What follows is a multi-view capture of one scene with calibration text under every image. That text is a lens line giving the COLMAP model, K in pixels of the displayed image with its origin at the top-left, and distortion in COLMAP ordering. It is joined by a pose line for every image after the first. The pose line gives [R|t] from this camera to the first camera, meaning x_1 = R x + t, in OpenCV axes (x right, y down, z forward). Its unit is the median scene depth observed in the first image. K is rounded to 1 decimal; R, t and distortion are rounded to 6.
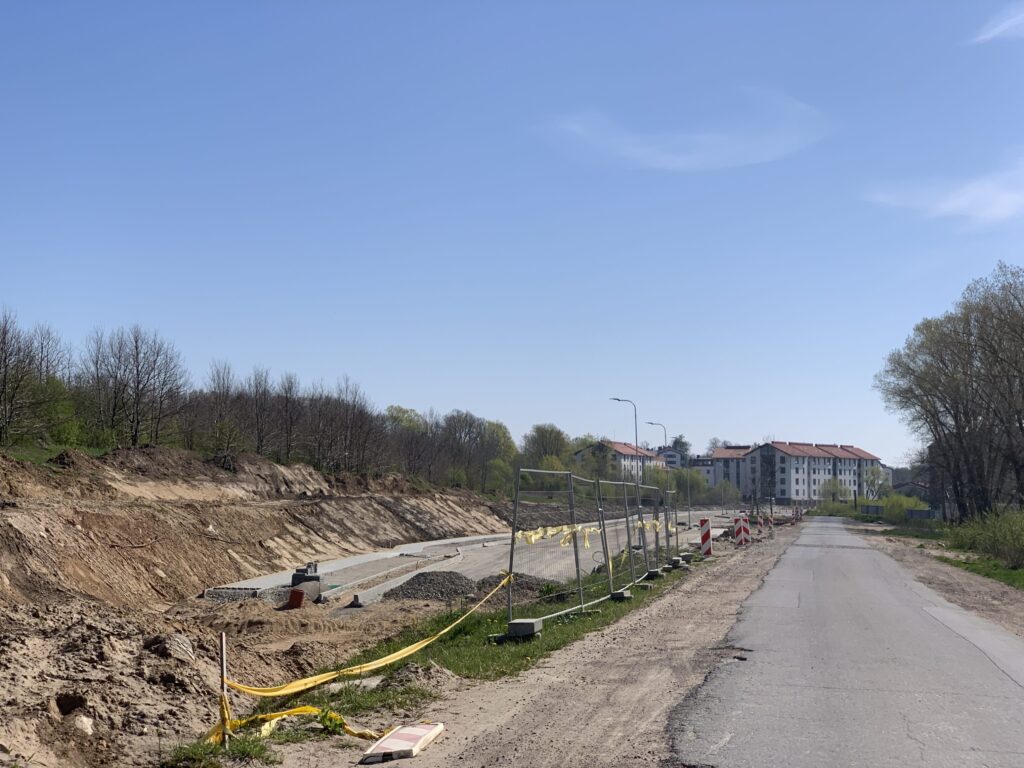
lens RADIAL K [[1583.5, 0, 512.1], [0, 1583.5, 381.6], [0, 0, 1]] dist [-0.053445, 0.000000]
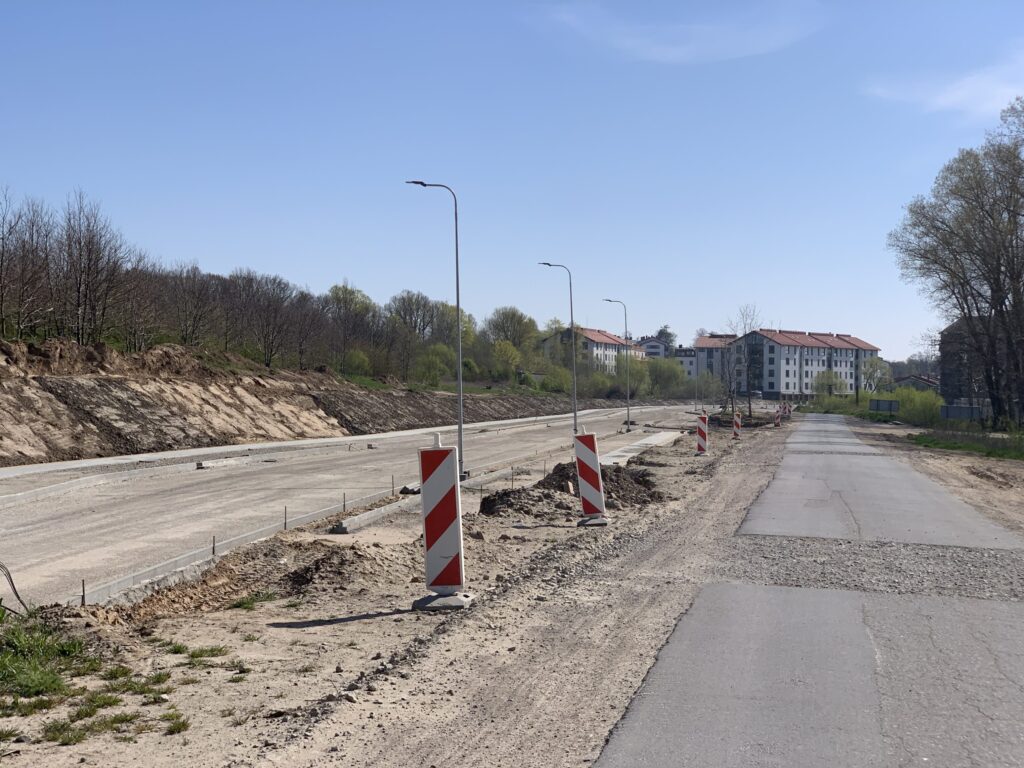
lens RADIAL K [[1583.5, 0, 515.5], [0, 1583.5, 382.8], [0, 0, 1]] dist [-0.053445, 0.000000]
pose [[0.999953, 0.006727, 0.007000, 0.021120], [-0.007187, 0.997666, 0.067907, 0.009198], [-0.006527, -0.067954, 0.997667, 0.112934]]
